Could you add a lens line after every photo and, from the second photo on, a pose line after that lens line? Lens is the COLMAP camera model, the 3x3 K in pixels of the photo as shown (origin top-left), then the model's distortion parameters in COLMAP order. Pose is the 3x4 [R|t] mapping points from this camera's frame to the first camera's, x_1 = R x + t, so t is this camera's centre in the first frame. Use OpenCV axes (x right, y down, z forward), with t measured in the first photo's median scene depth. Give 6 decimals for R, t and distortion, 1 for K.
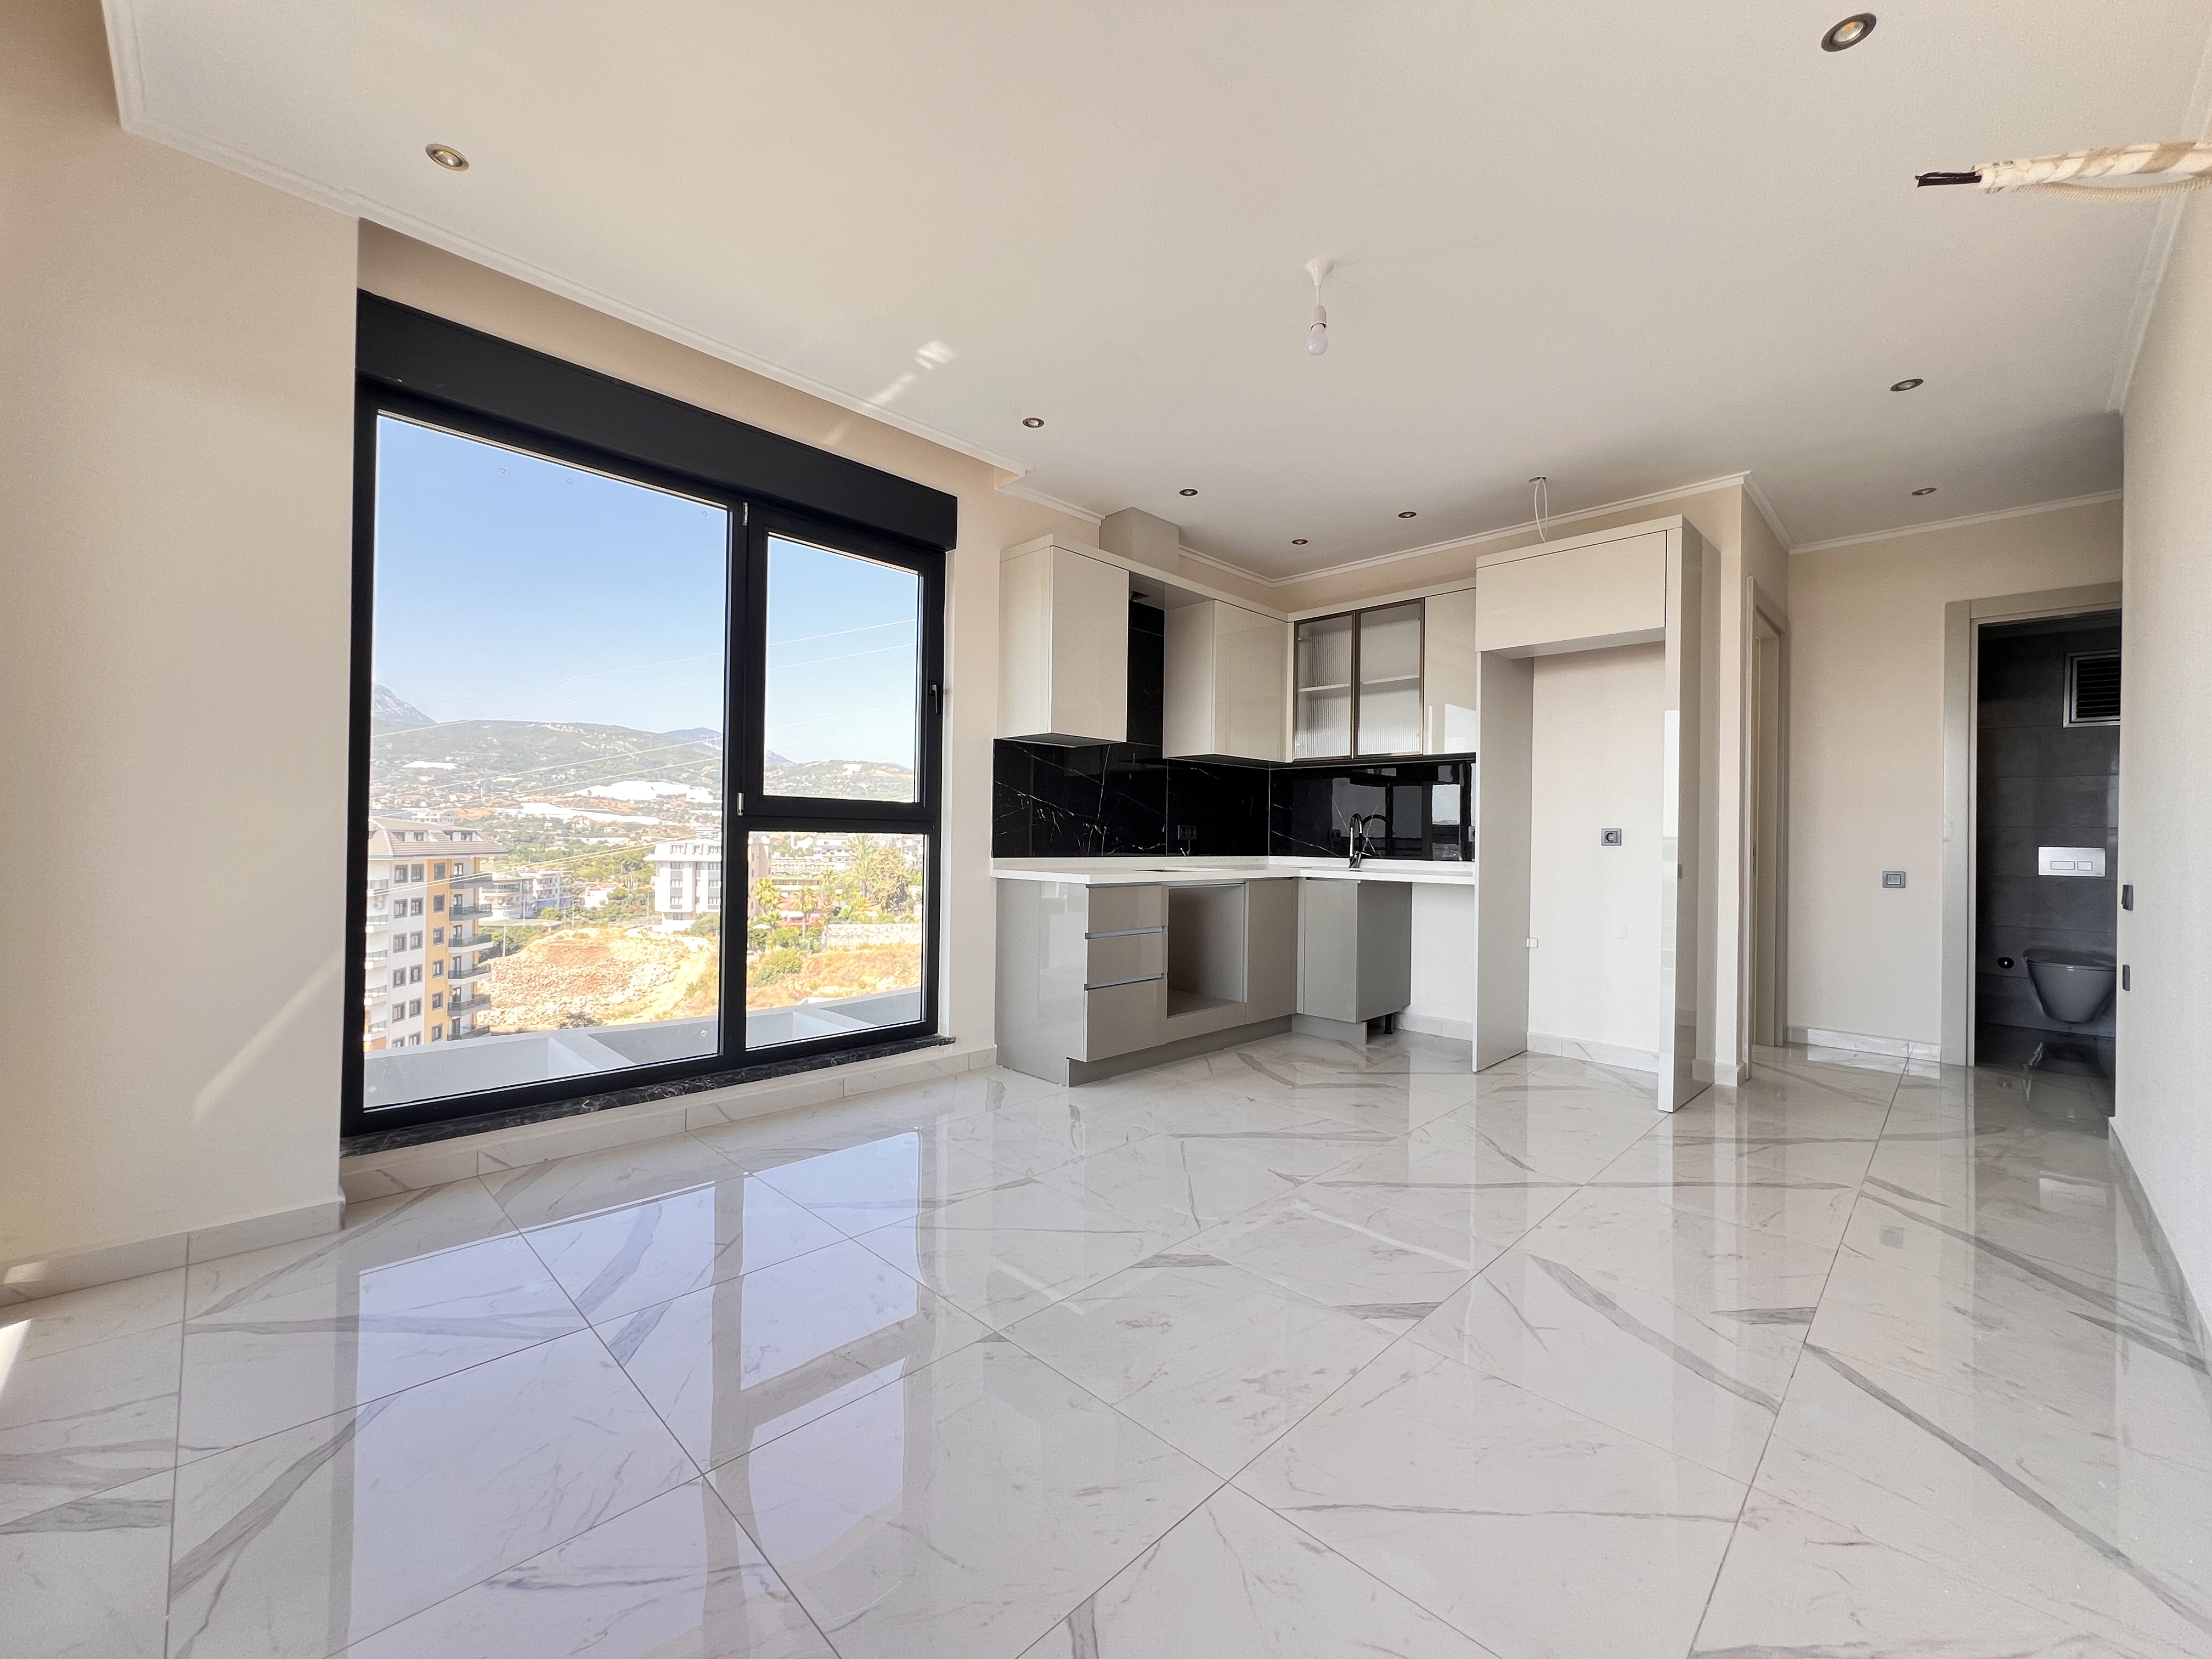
lens RADIAL K [[889.9, 0, 1091.6], [0, 889.9, 852.3], [0, 0, 1]] dist [-0.002036, 0.000090]
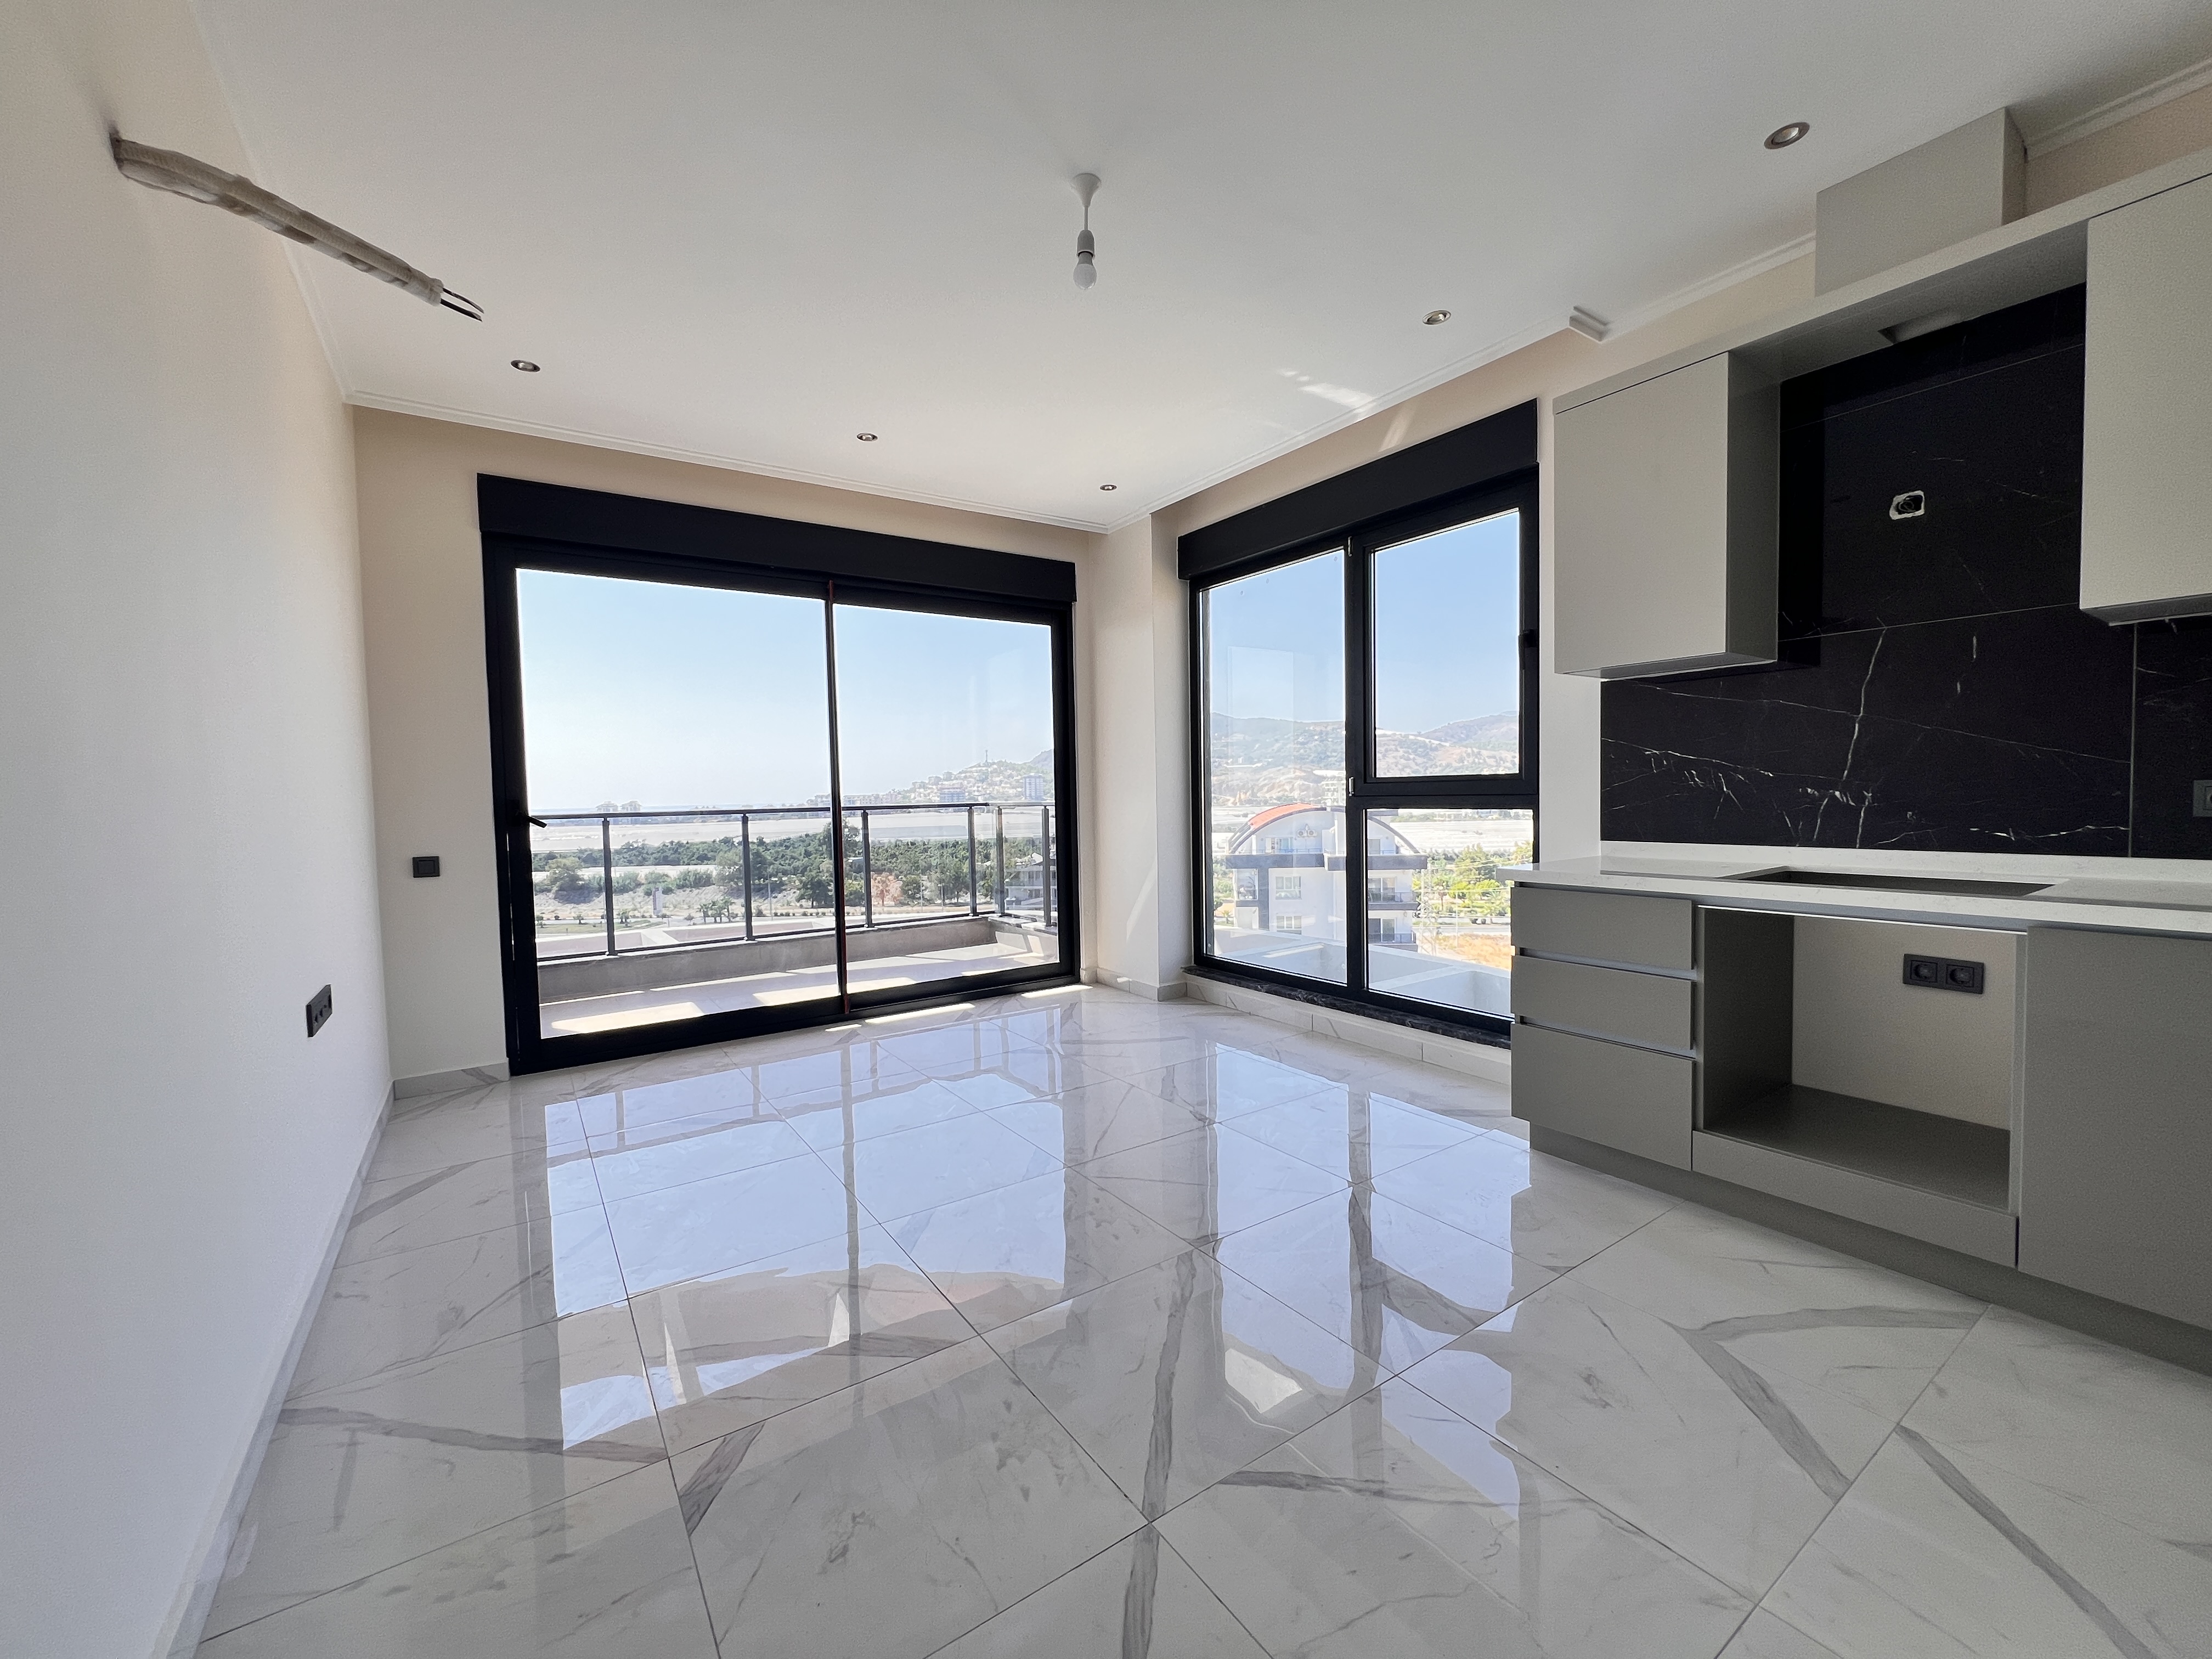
lens RADIAL K [[889.9, 0, 1100.5], [0, 889.9, 834.5], [0, 0, 1]] dist [-0.002036, 0.000090]
pose [[-0.179709, 0.036924, -0.983027, 0.839567], [0.004350, 0.999315, 0.036740, -0.033320], [0.983710, 0.002326, -0.179747, 0.850149]]
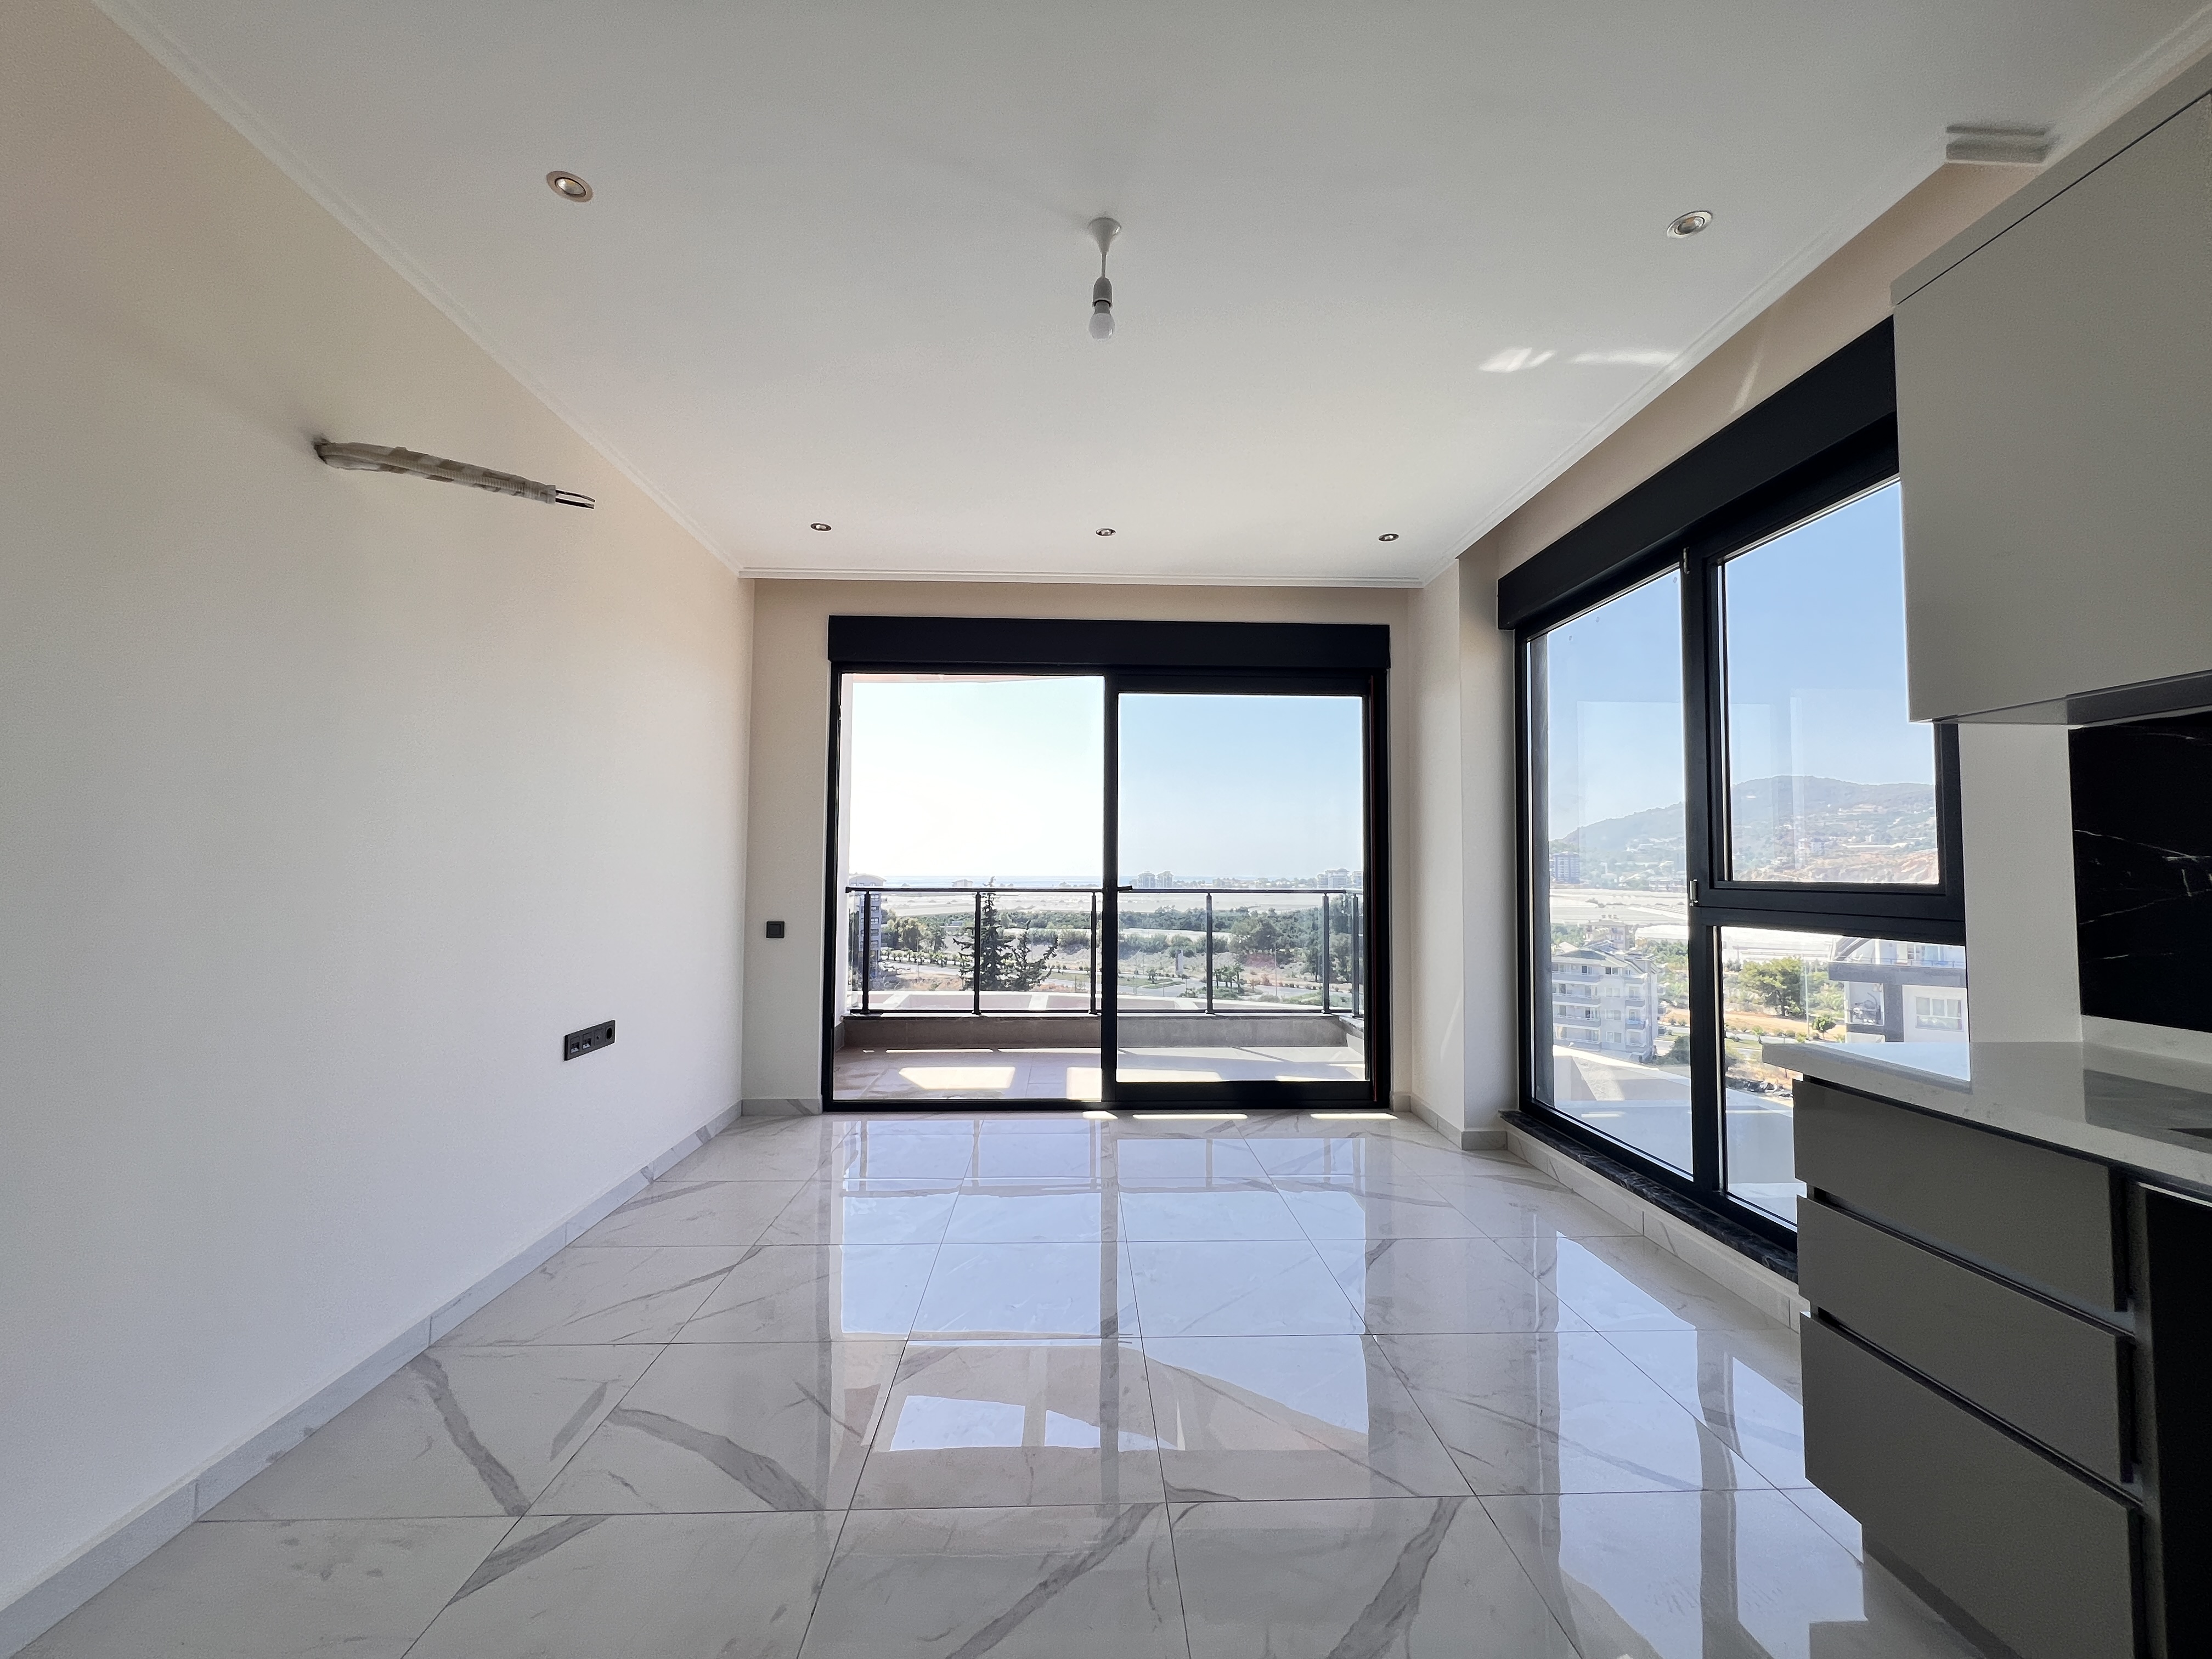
lens RADIAL K [[889.9, 0, 1102.8], [0, 889.9, 835.6], [0, 0, 1]] dist [-0.002036, 0.000090]
pose [[-0.673146, -0.047690, -0.737970, 0.604570], [-0.026107, 0.998829, -0.040734, -0.057434], [0.739048, -0.008154, -0.673603, 1.115882]]
